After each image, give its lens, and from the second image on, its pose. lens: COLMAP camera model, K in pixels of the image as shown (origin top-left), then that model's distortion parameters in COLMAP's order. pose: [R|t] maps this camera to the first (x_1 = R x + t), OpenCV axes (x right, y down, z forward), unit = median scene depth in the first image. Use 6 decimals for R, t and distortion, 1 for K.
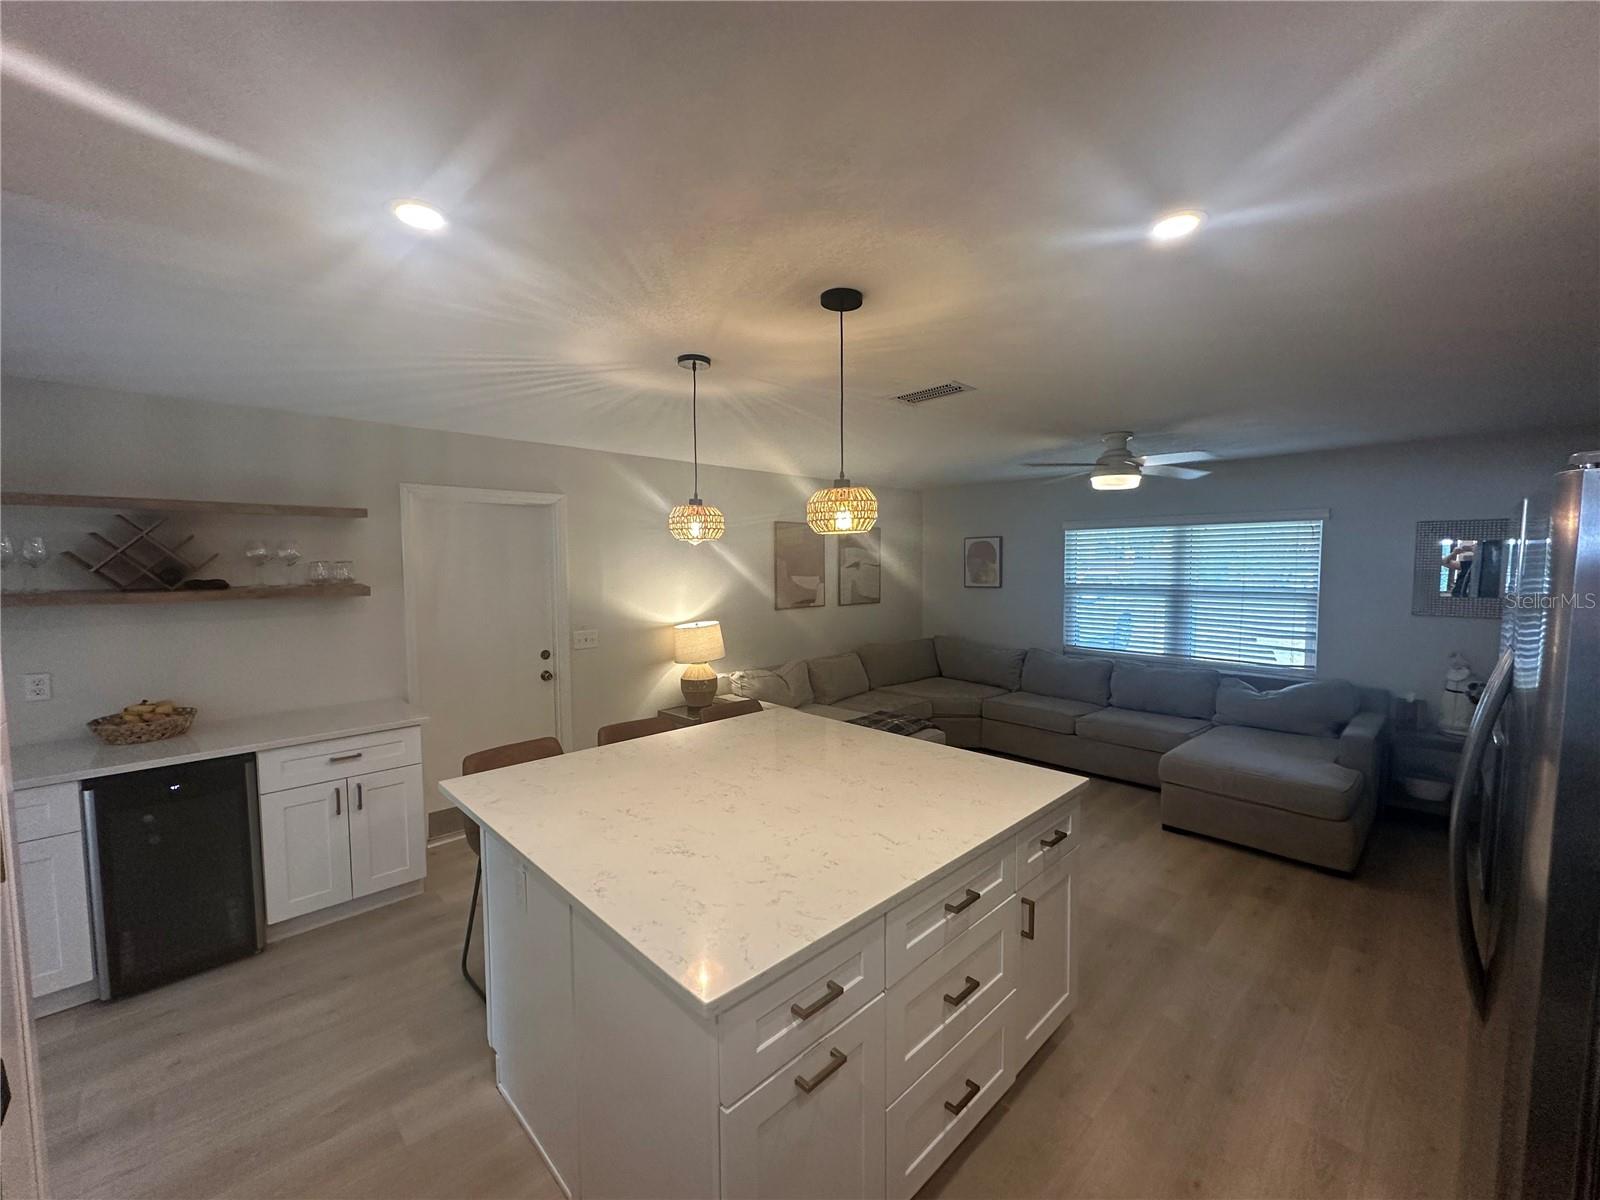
lens RADIAL K [[639.4, 0, 801.7], [0, 639.4, 609.6], [0, 0, 1]] dist [-0.000900, -0.000108]
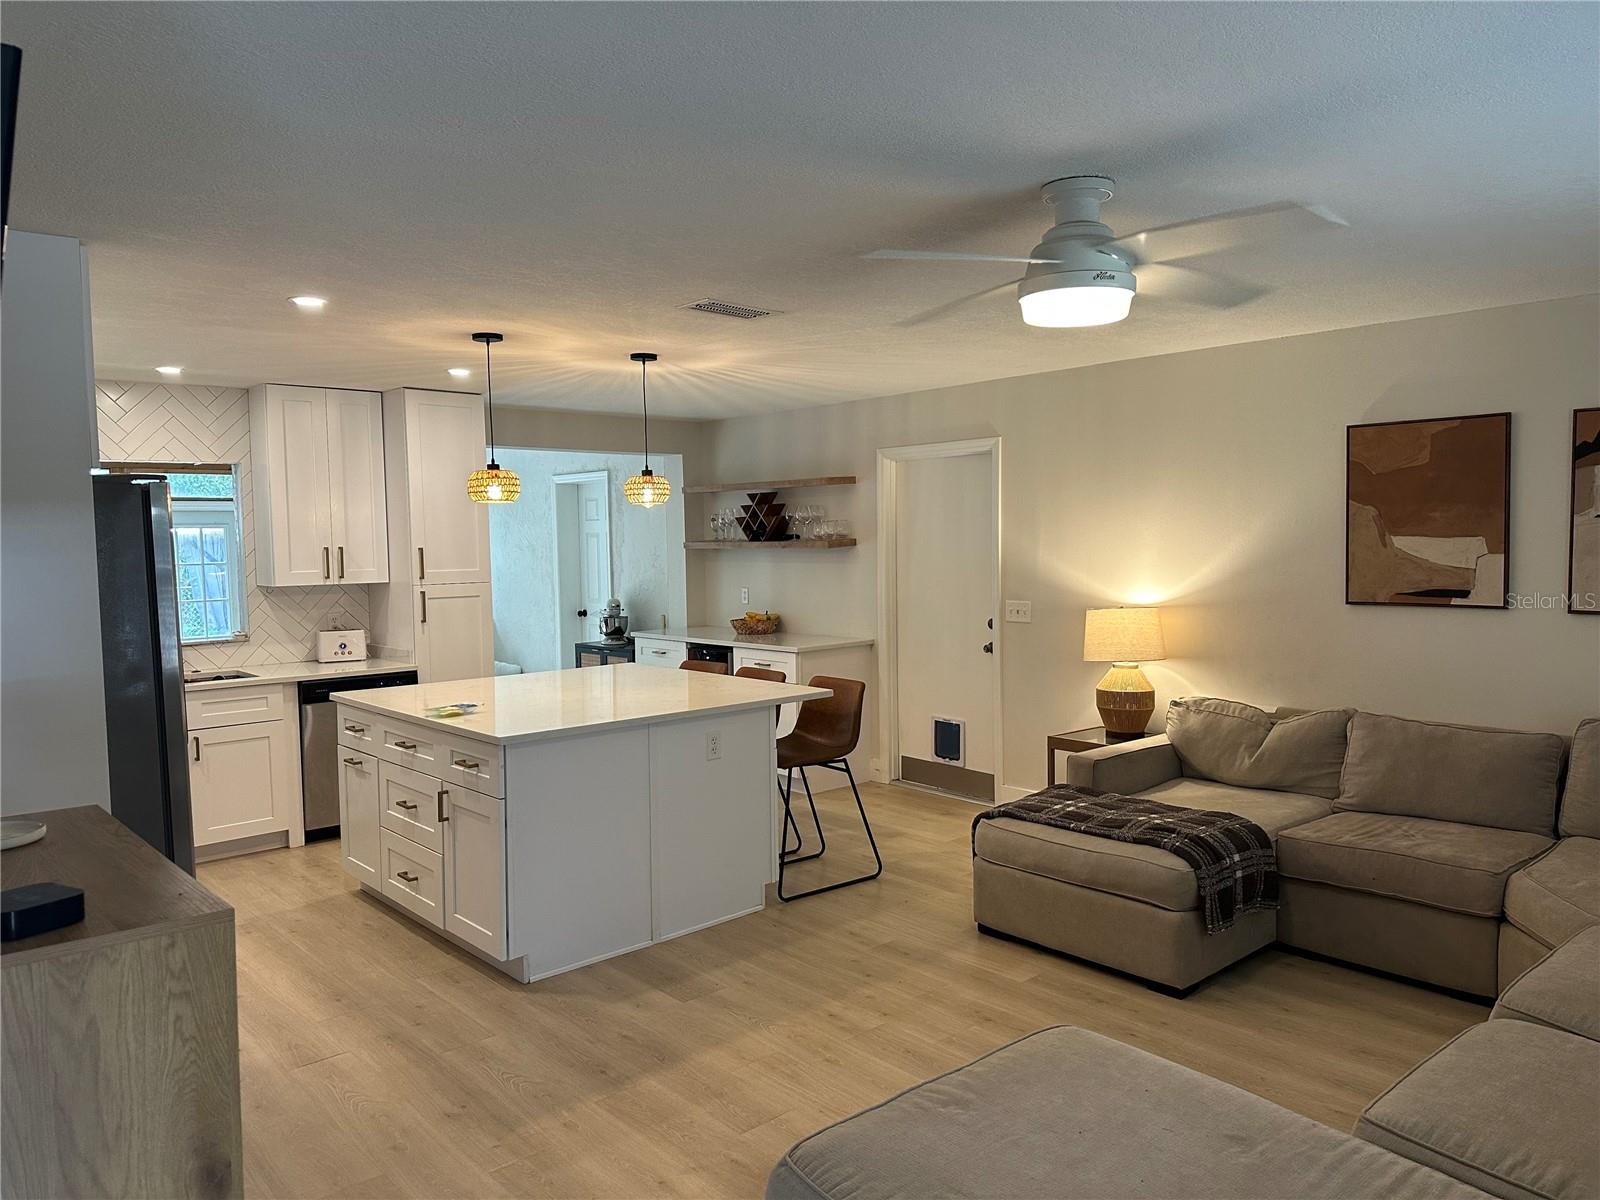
lens RADIAL K [[1135.1, 0, 800.0], [0, 1135.1, 600.0], [0, 0, 1]] dist [0.004205, 0.000353]
pose [[-0.043567, 0.065494, -0.996901, 1.219784], [-0.056087, 0.996115, 0.067893, -0.054766], [0.997475, 0.058871, -0.039725, 0.851038]]
